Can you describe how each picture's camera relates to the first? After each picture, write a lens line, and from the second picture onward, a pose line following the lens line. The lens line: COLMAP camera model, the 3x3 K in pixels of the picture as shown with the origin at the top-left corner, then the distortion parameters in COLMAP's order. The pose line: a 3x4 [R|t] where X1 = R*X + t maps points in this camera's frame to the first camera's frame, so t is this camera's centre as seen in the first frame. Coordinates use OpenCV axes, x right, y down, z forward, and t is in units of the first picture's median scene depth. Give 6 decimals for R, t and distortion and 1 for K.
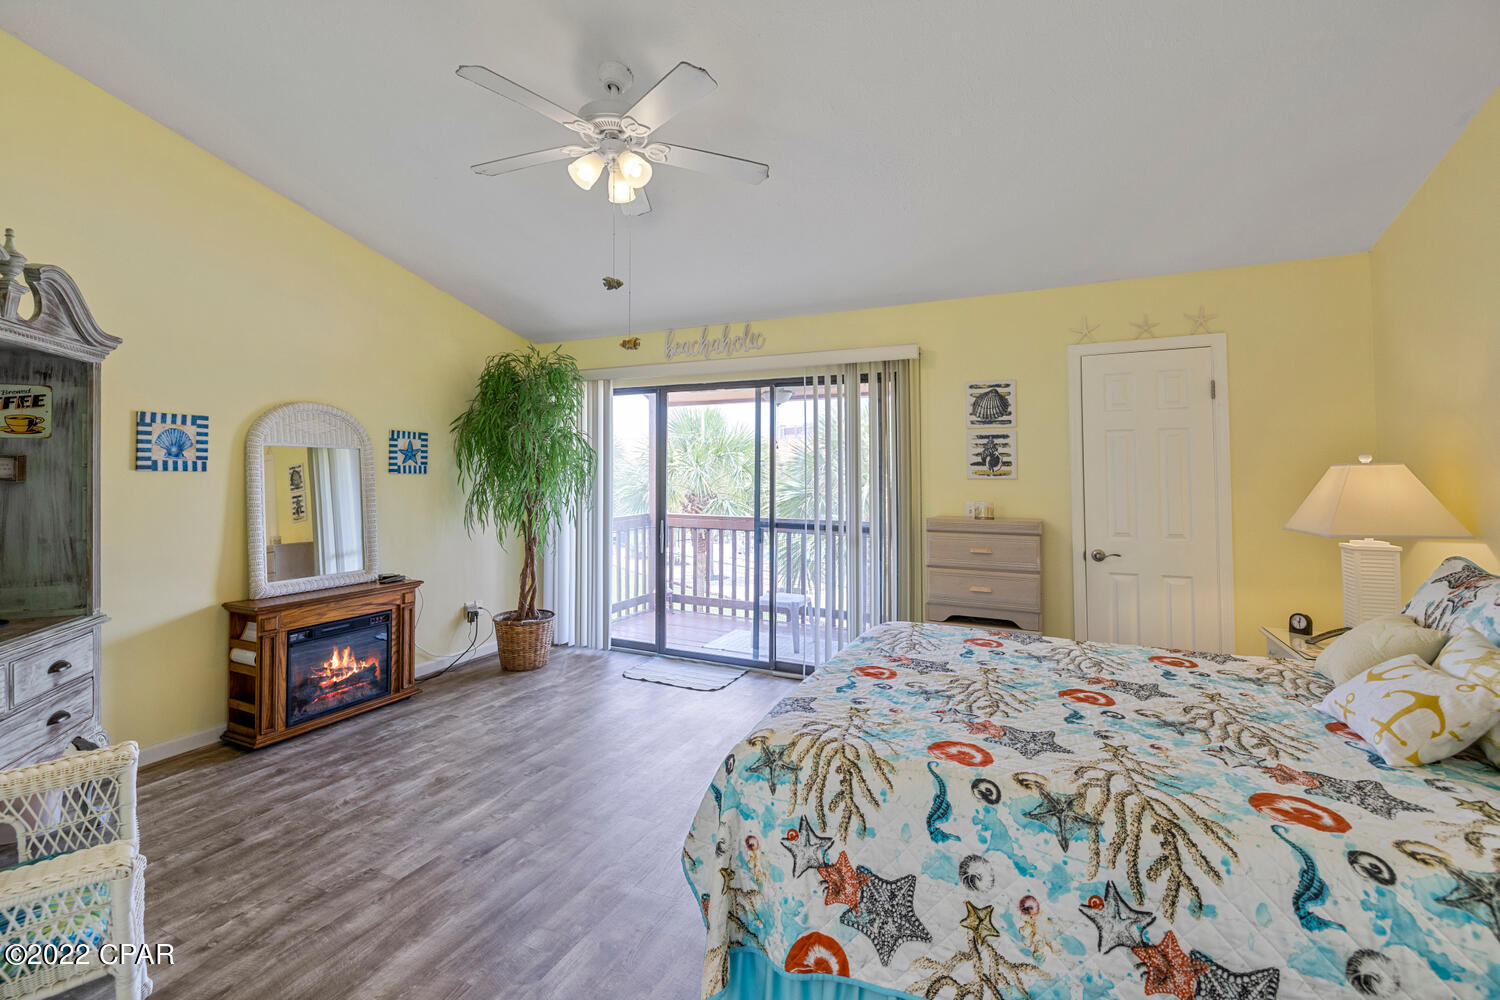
lens RADIAL K [[640.3, 0, 753.7], [0, 640.3, 456.7], [0, 0, 1]] dist [-0.001133, 0.000037]
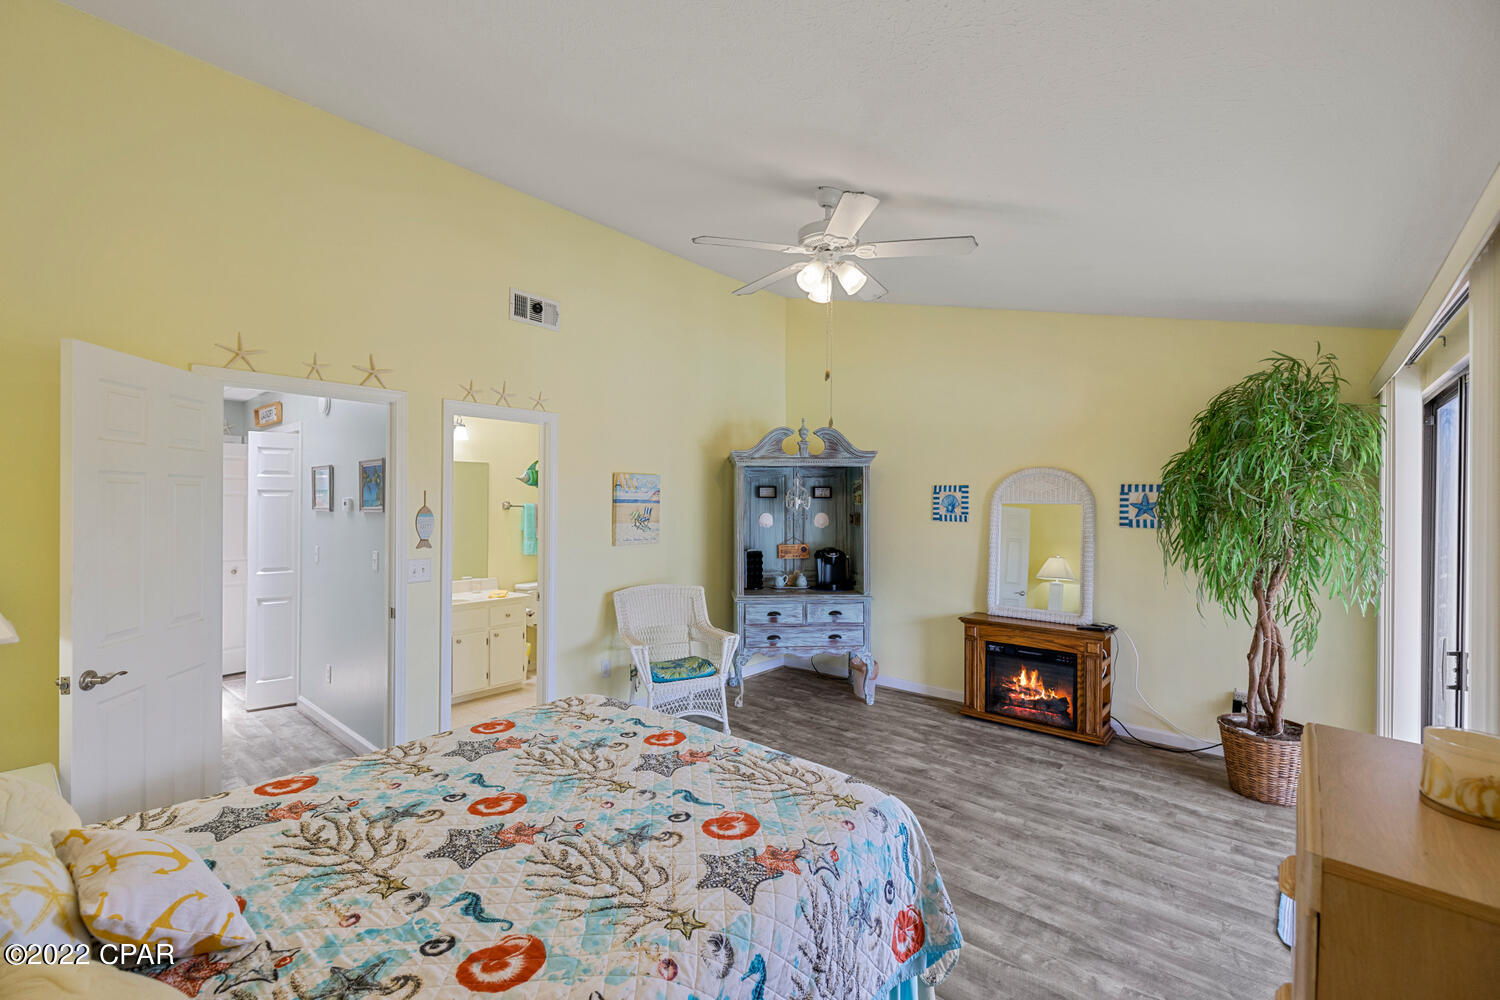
lens RADIAL K [[640.3, 0, 742.5], [0, 640.3, 506.3], [0, 0, 1]] dist [-0.001133, 0.000037]
pose [[-0.266559, 0.004674, -0.963807, 0.665871], [0.019410, 0.999811, -0.000520, -0.021149], [0.963623, -0.018846, -0.266599, 0.809183]]
